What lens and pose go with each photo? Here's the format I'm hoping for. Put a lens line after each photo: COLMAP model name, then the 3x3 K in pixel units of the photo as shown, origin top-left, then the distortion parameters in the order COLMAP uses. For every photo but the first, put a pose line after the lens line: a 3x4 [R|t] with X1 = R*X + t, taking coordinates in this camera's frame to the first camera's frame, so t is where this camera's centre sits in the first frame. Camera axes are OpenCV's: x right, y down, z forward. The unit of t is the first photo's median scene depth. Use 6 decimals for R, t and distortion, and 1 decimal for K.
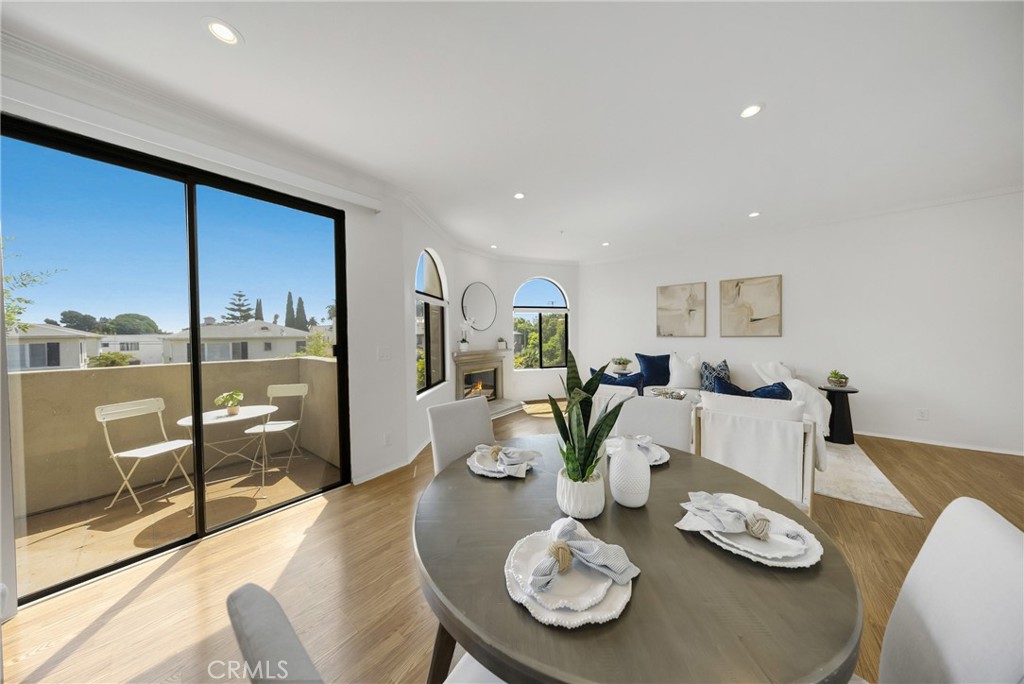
lens RADIAL K [[311.6, 0, 517.4], [0, 311.6, 341.2], [0, 0, 1]] dist [0.001130, -0.000367]
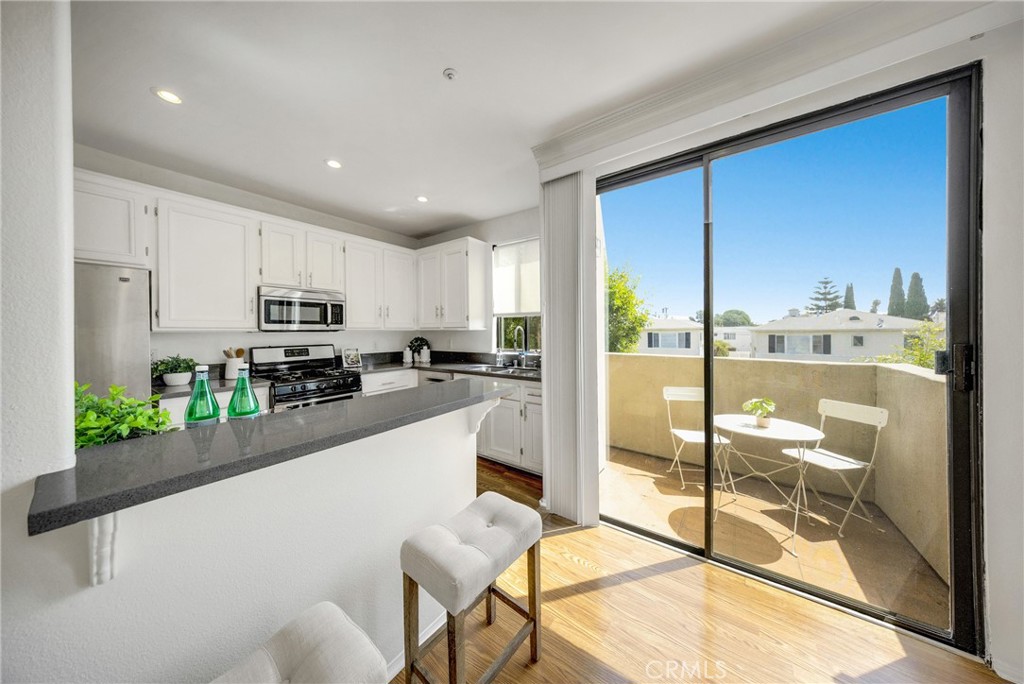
lens RADIAL K [[311.6, 0, 505.2], [0, 311.6, 331.9], [0, 0, 1]] dist [0.001130, -0.000367]
pose [[0.029170, 0.014715, -0.999466, -0.066880], [-0.016571, 0.999761, 0.014236, -0.008913], [0.999437, 0.016147, 0.029407, 0.173121]]
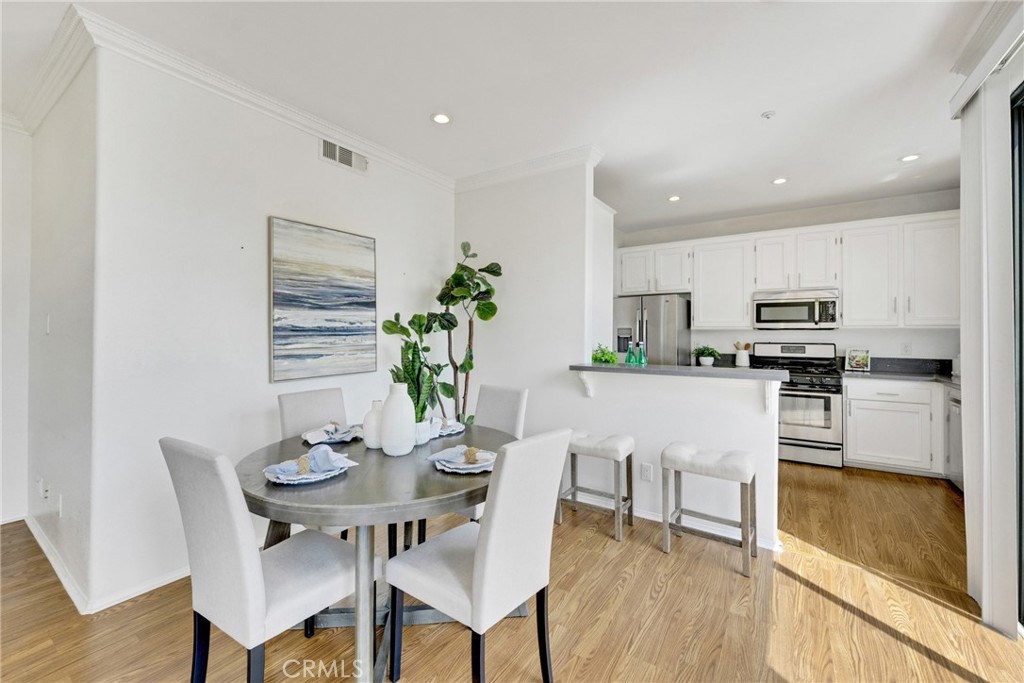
lens RADIAL K [[412.1, 0, 514.6], [0, 412.1, 332.4], [0, 0, 1]] dist [0.006203, -0.003236]
pose [[-0.996832, 0.007637, -0.079169, -0.034983], [0.006060, 0.999779, 0.020139, -0.009926], [0.079305, 0.019595, -0.996658, 0.674965]]
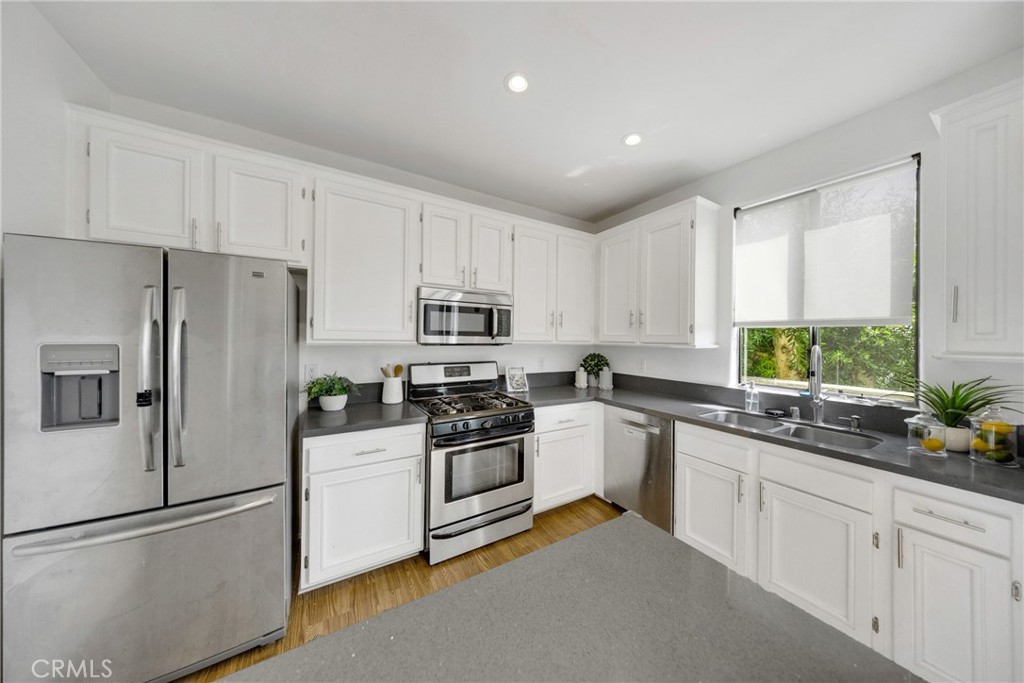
lens RADIAL K [[311.6, 0, 510.2], [0, 311.6, 337.5], [0, 0, 1]] dist [0.001130, -0.000367]
pose [[-0.361112, 0.006940, -0.932497, -0.307205], [-0.031080, 0.999327, 0.019473, -0.018754], [0.932004, 0.036014, -0.360653, 0.006664]]
